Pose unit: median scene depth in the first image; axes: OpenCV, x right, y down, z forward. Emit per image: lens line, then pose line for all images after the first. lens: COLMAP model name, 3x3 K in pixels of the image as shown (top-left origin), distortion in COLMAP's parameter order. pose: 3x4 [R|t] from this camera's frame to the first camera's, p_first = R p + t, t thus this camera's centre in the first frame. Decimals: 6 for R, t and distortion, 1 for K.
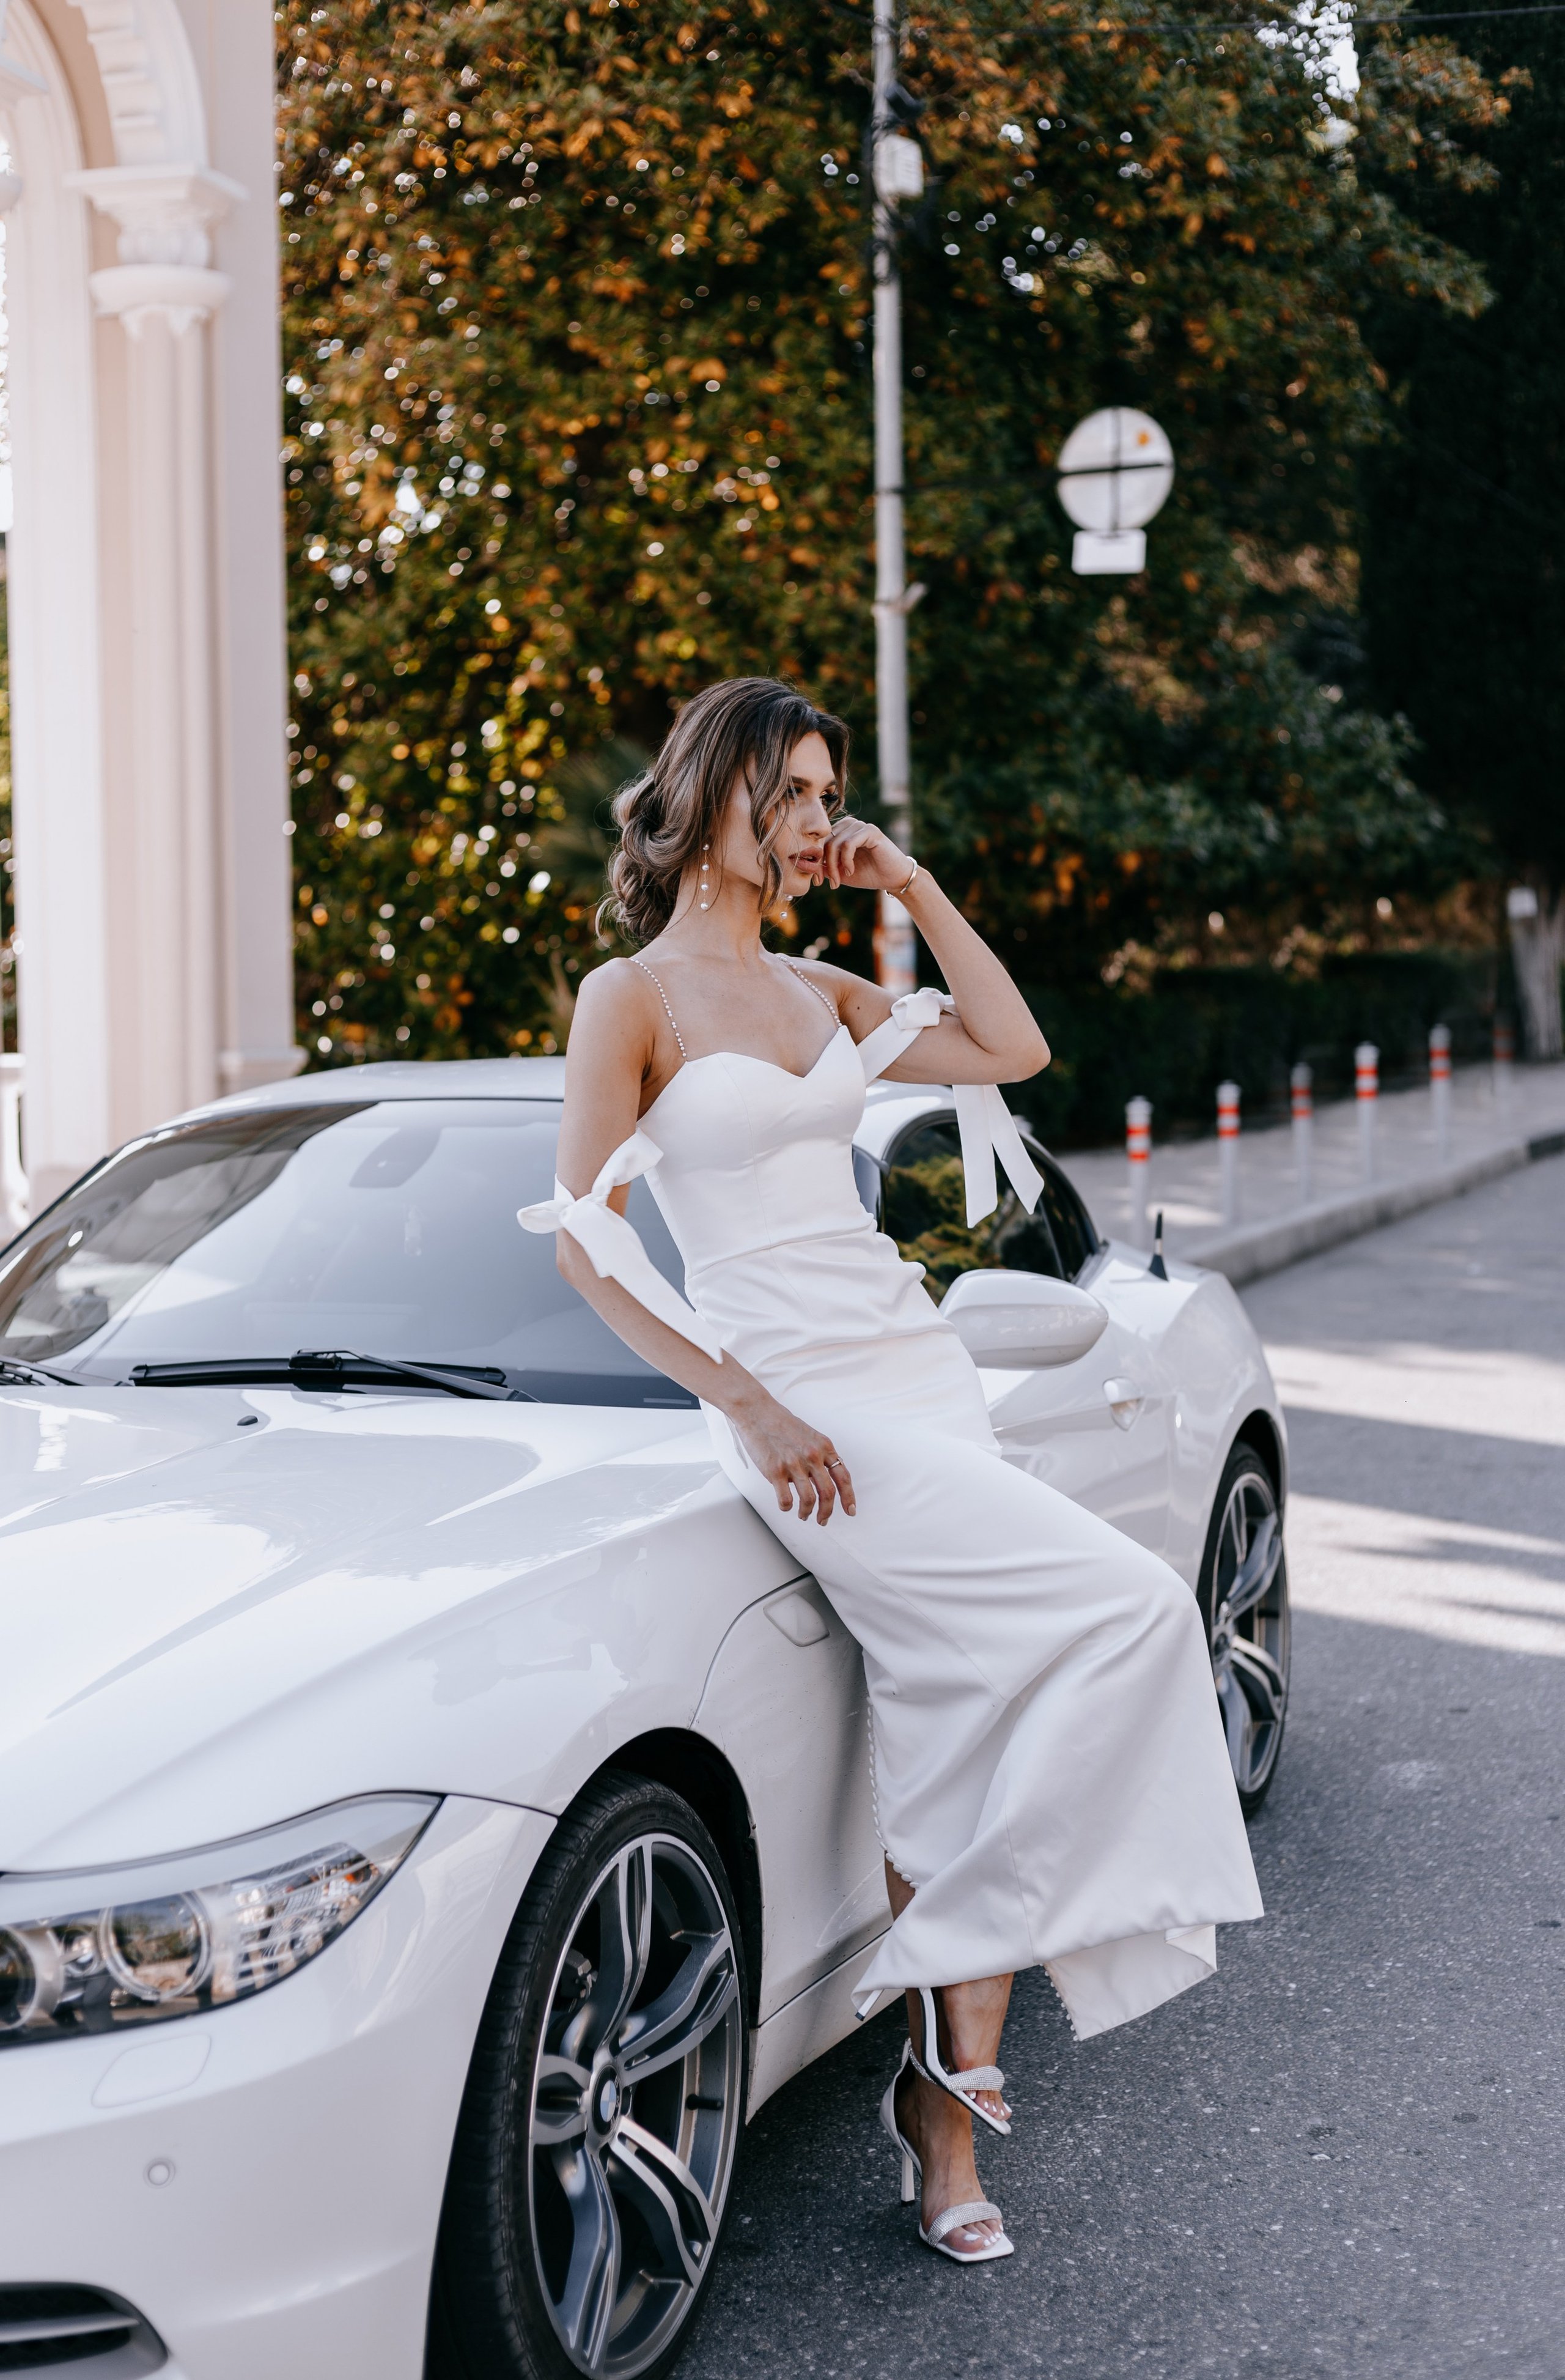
lens RADIAL K [[3458.7, 0, 788.9], [0, 3458.7, 1185.5], [0, 0, 1]] dist [0.004455, 0.012161]
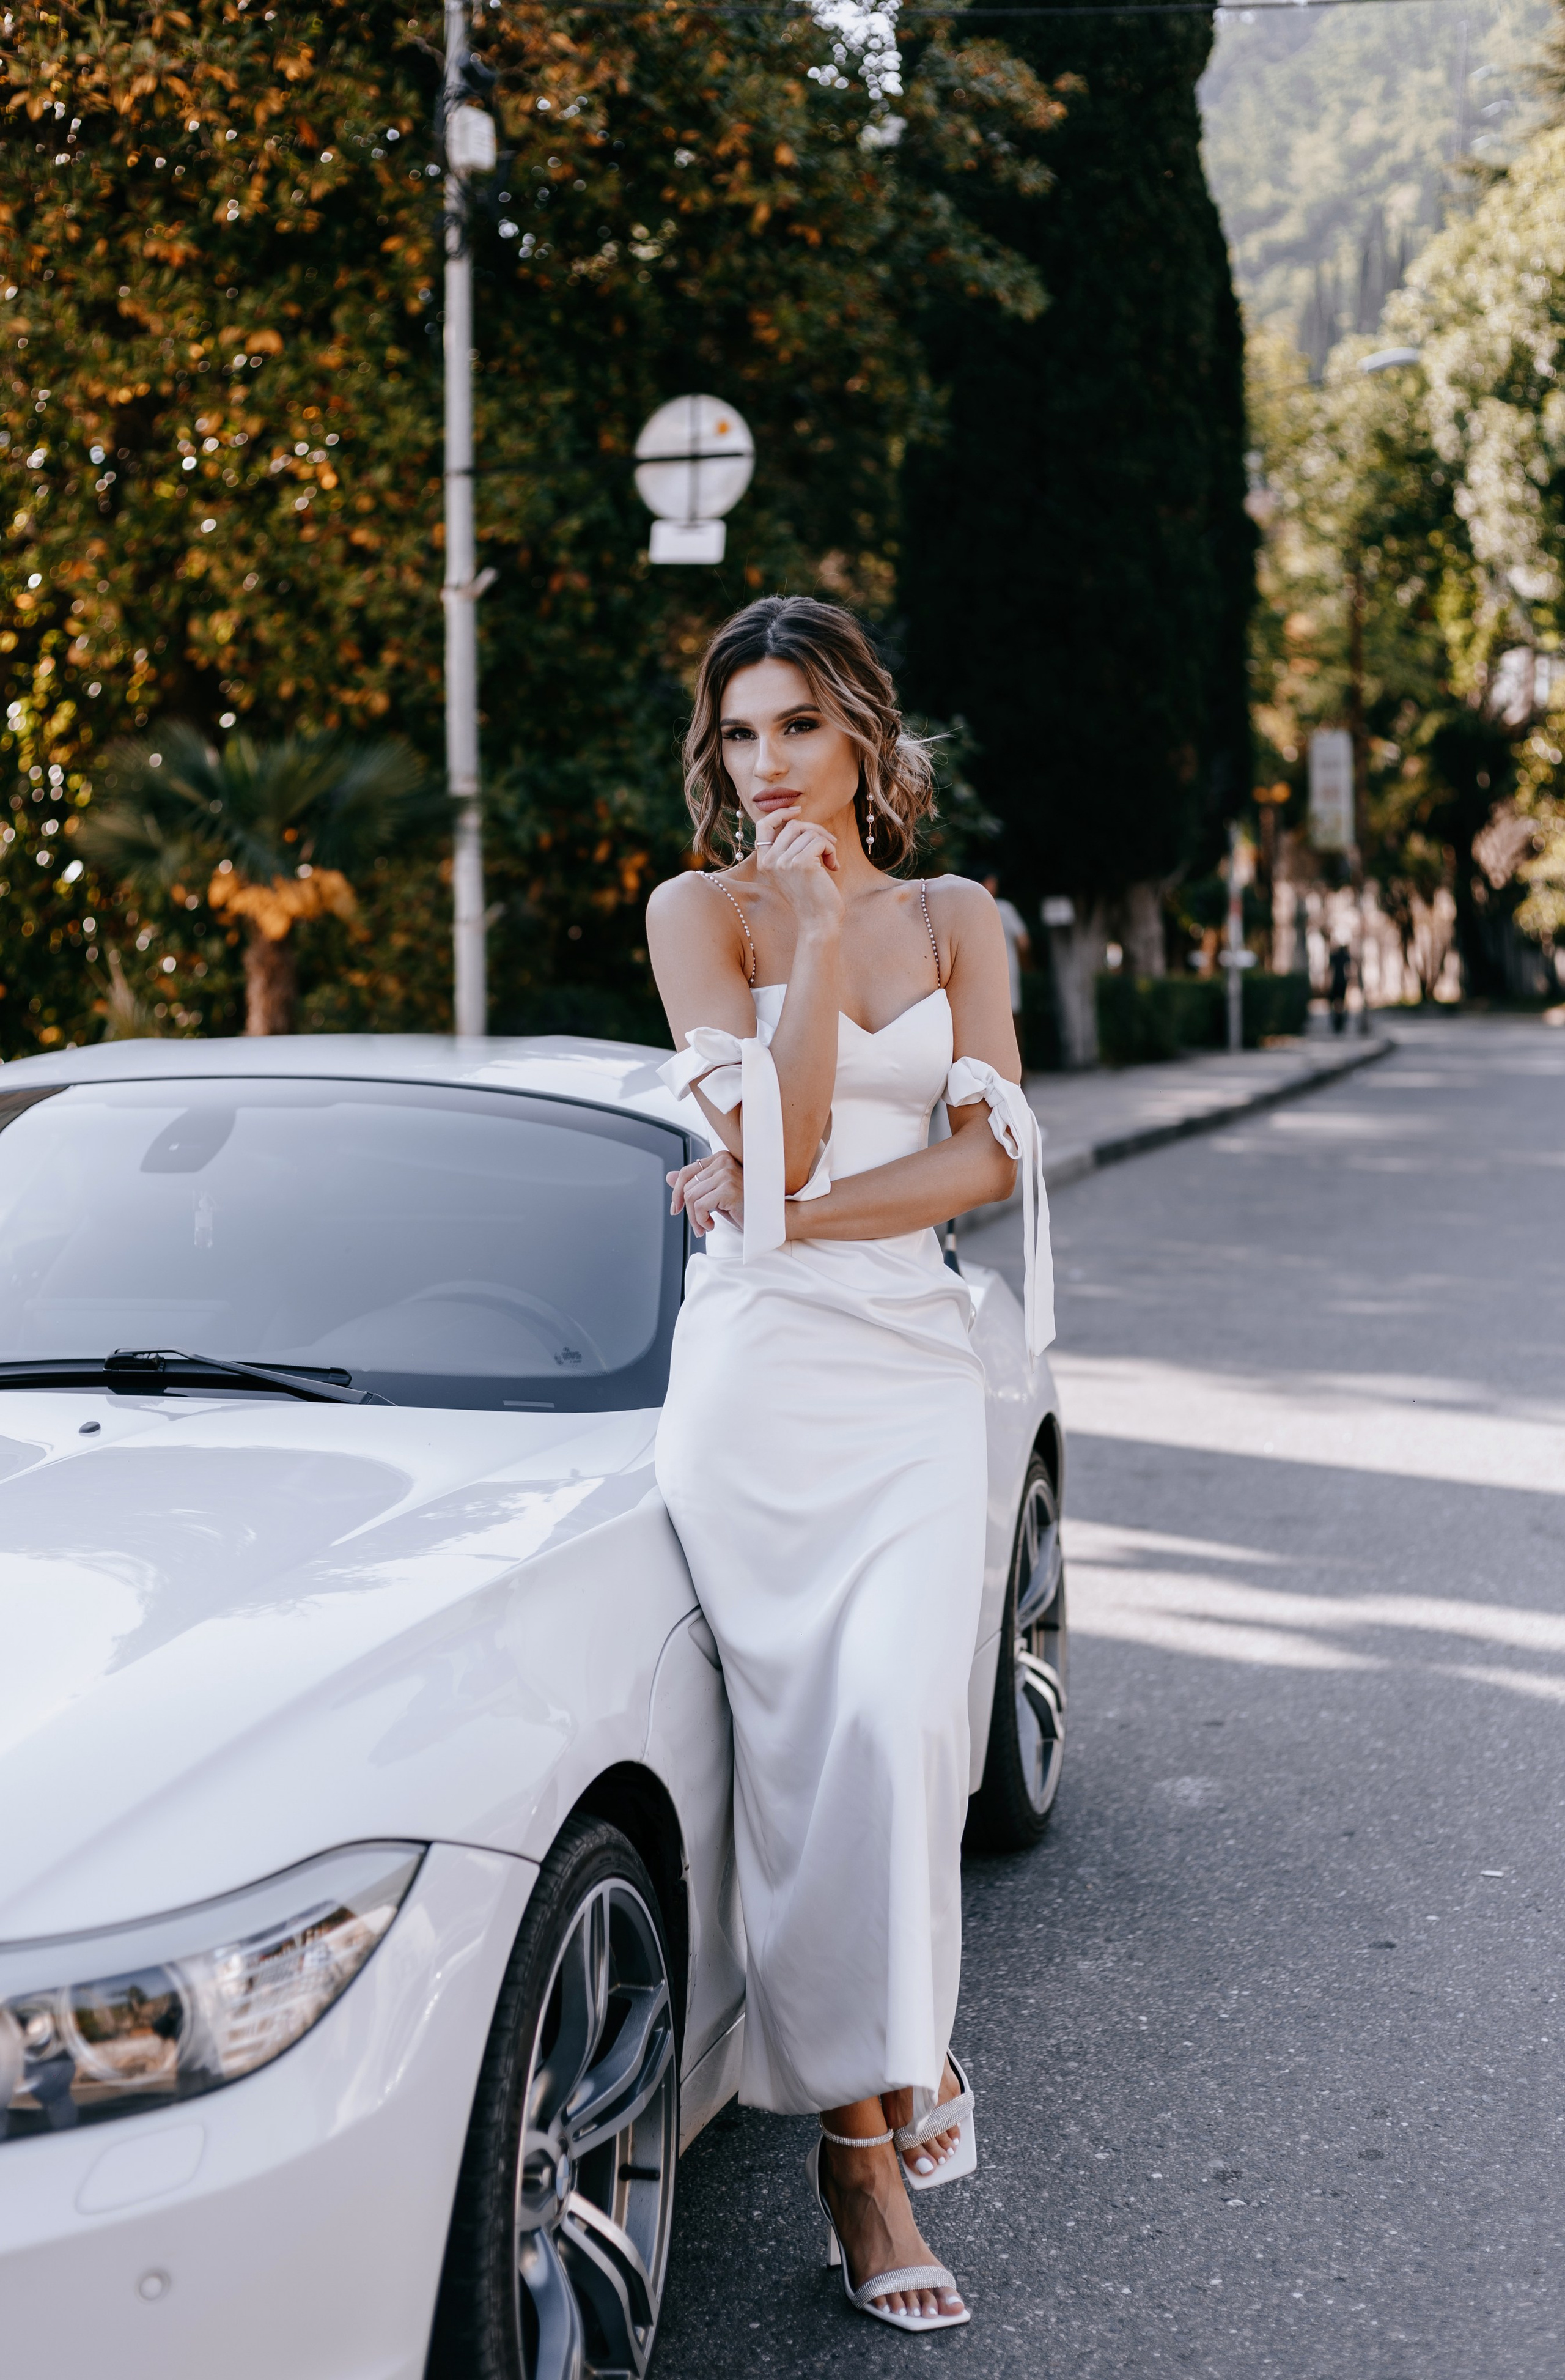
lens RADIAL K [[3514.4, 0, 790.7], [0, 3514.4, 1177.1], [0, 0, 1]] dist [0.010877, -0.026977]
pose [[0.989607, 0.004749, 0.143722, -0.018335], [-0.004059, 0.999979, -0.005090, 0.001192], [-0.143743, 0.004454, 0.989605, 0.011933]]
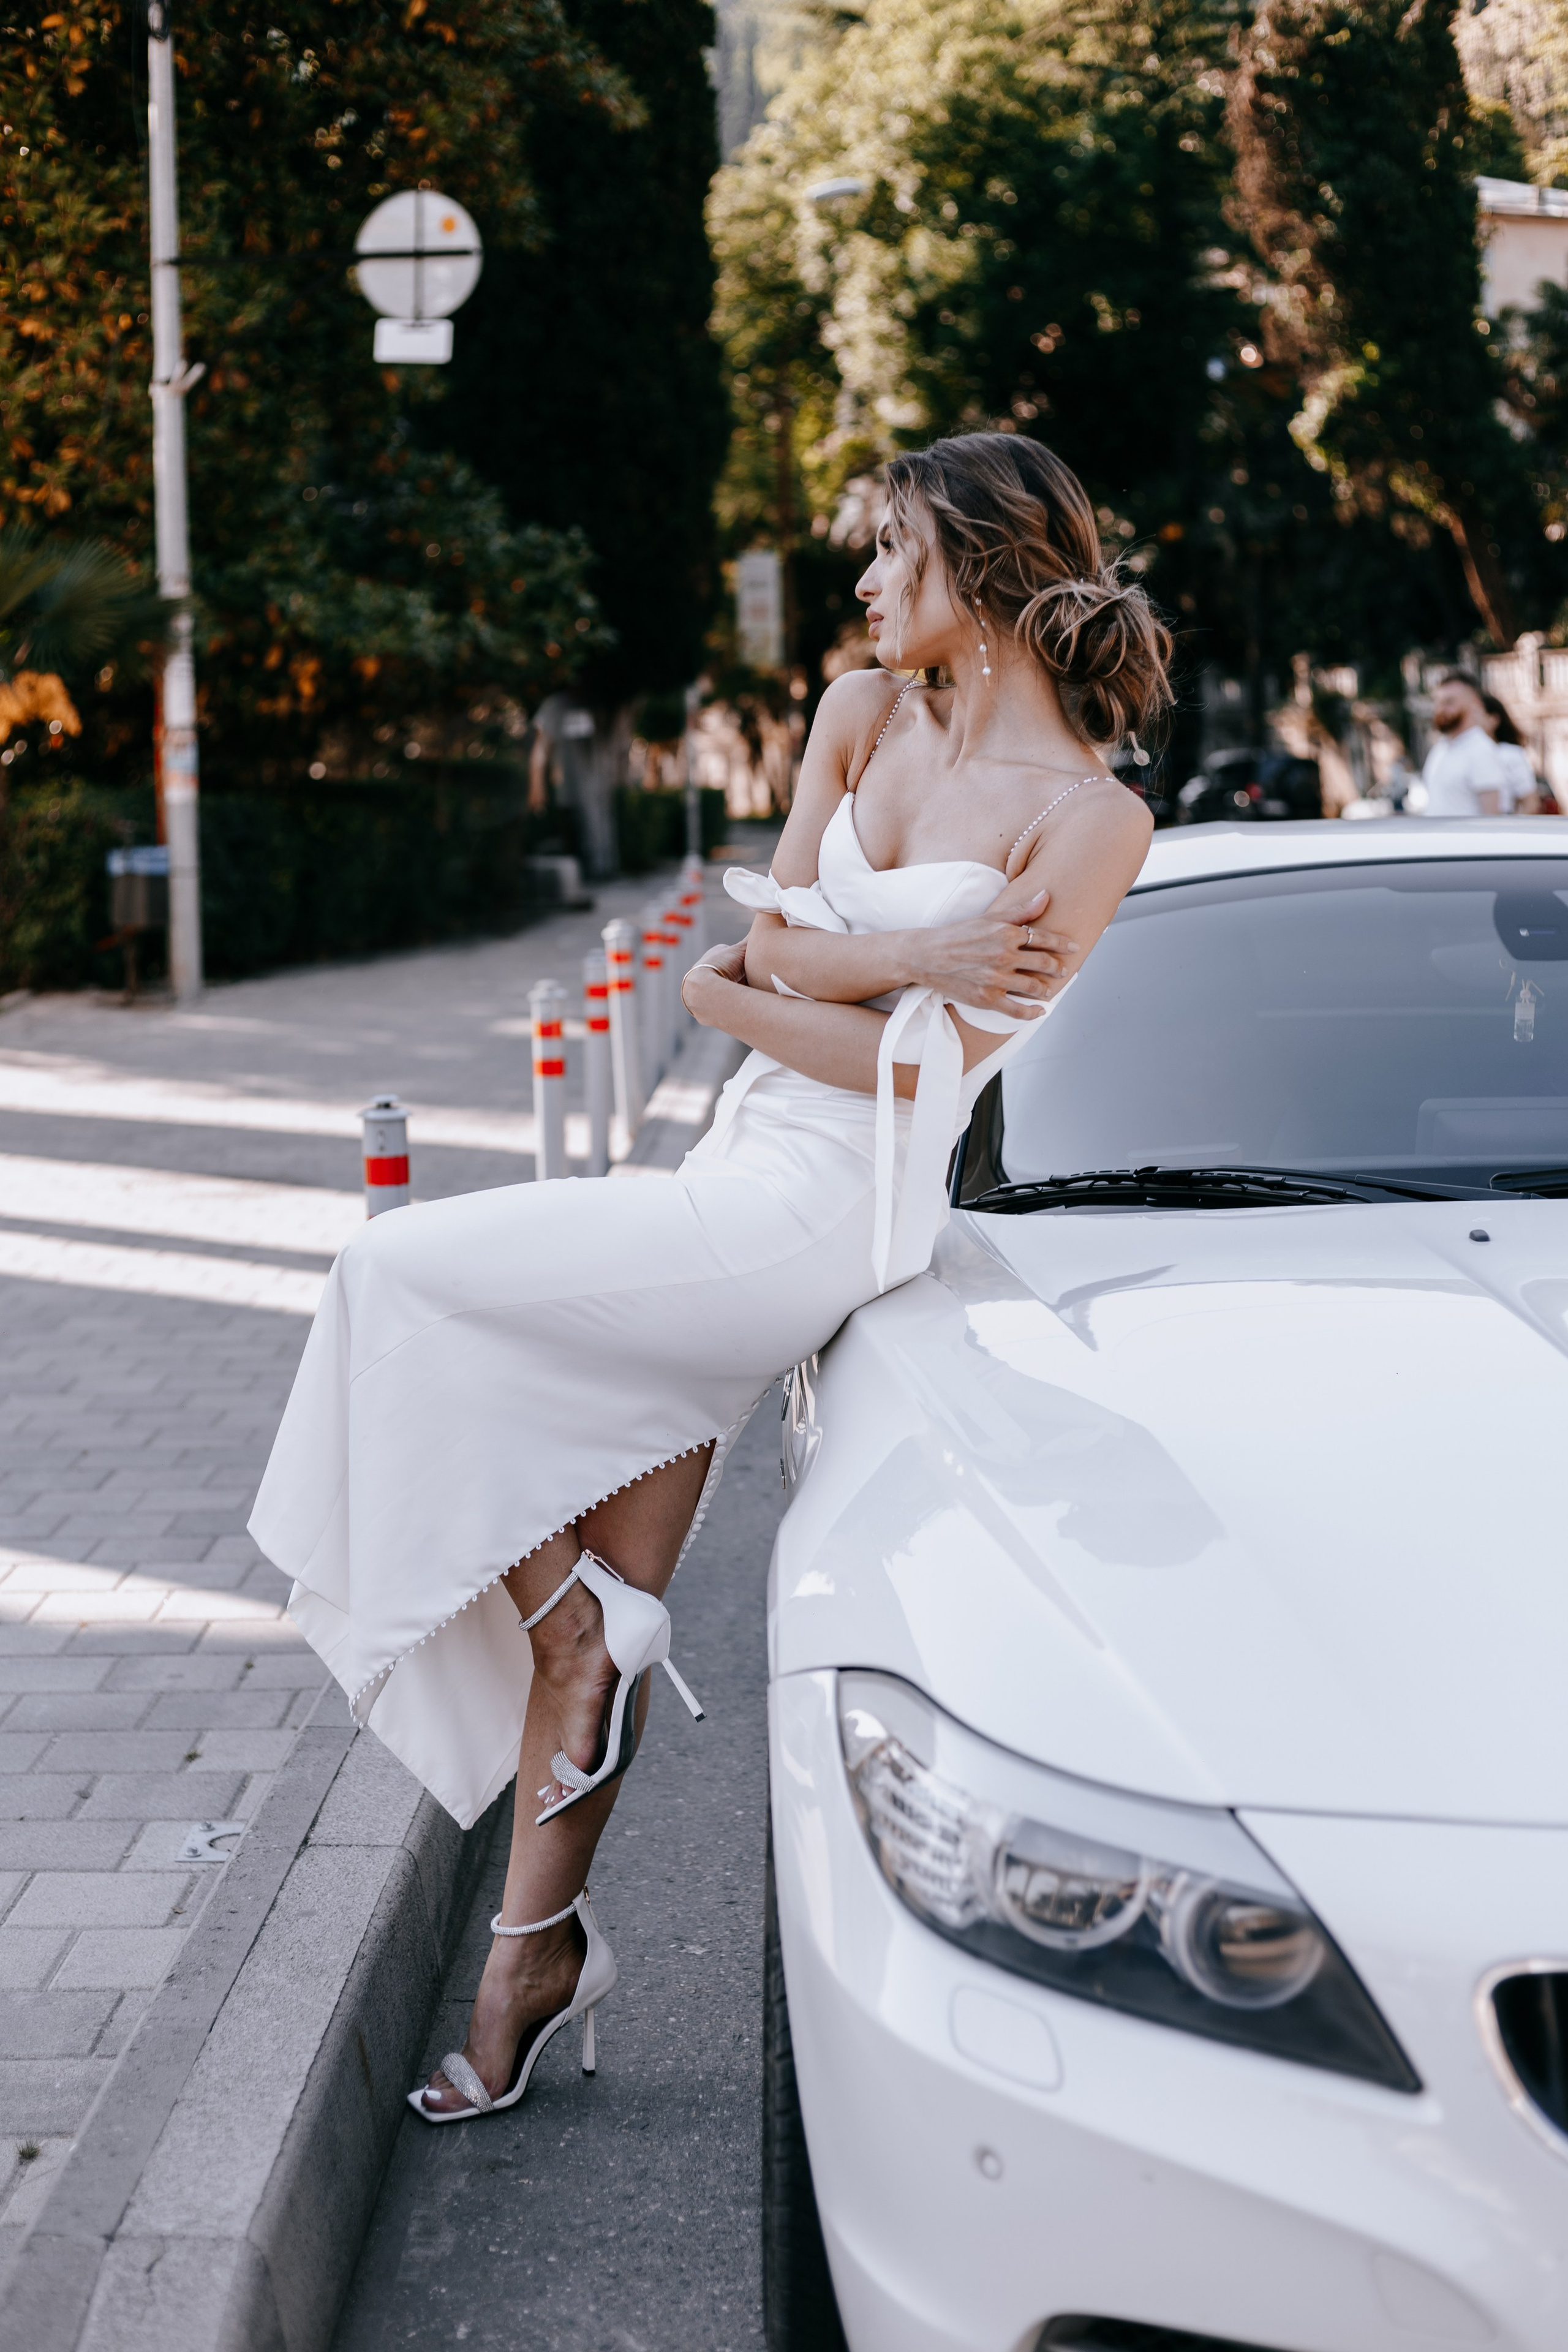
lens RADIAL K [[3374.5, 0, 784.0], [0, 3374.5, 1176.0], [0, 0, 1]] dist [-0.000137, 0.027317]
pose [[0.943343, -0.023996, 0.330951, -0.113569], [0.007061, 0.998608, 0.052279, 0.000728], [-0.331745, -0.046980, 0.942199, 0.061408]]
